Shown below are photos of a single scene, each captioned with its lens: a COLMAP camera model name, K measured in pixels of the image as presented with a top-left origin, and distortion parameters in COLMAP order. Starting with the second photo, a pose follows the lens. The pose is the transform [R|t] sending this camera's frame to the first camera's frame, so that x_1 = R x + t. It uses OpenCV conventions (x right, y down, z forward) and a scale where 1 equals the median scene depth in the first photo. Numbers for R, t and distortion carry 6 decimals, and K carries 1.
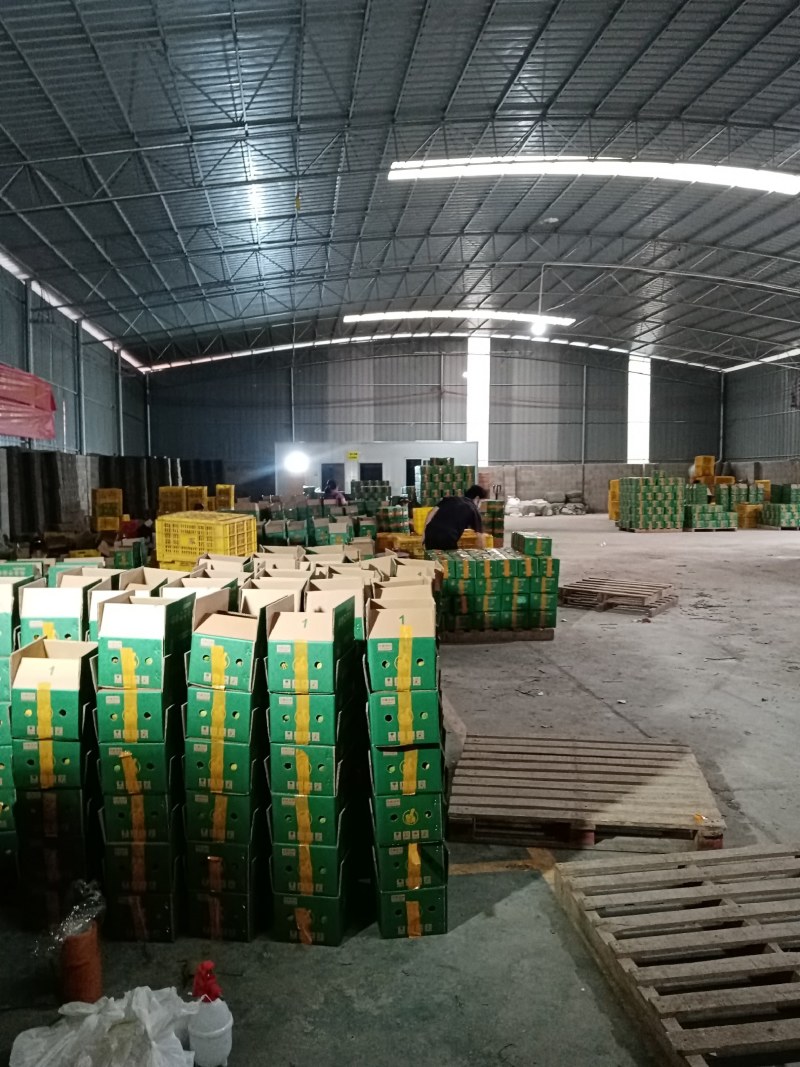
lens RADIAL K [[842.2, 0, 400.0], [0, 842.2, 533.5], [0, 0, 1]] dist [0.067108, -0.208442]
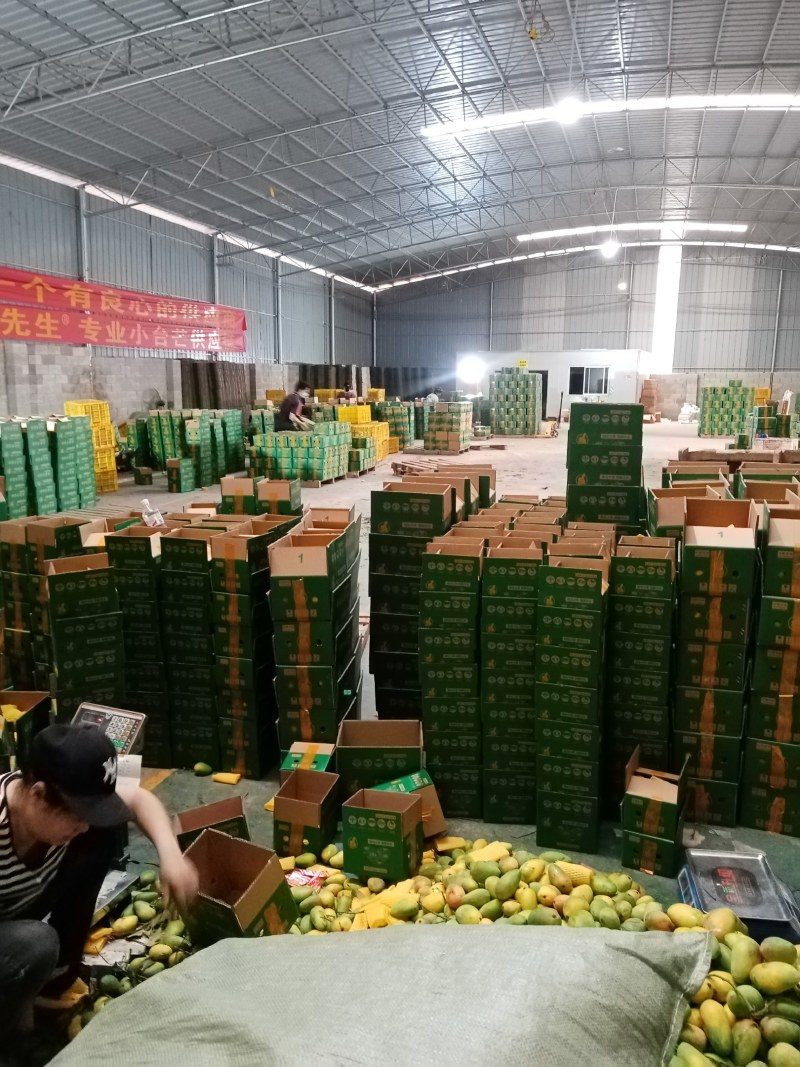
lens RADIAL K [[842.2, 0, 400.0], [0, 842.2, 533.5], [0, 0, 1]] dist [0.067108, -0.208442]
pose [[0.915532, 0.081508, -0.393899, 0.247528], [-0.037219, 0.992219, 0.118808, 0.004090], [0.400518, -0.094112, 0.911443, -0.103902]]
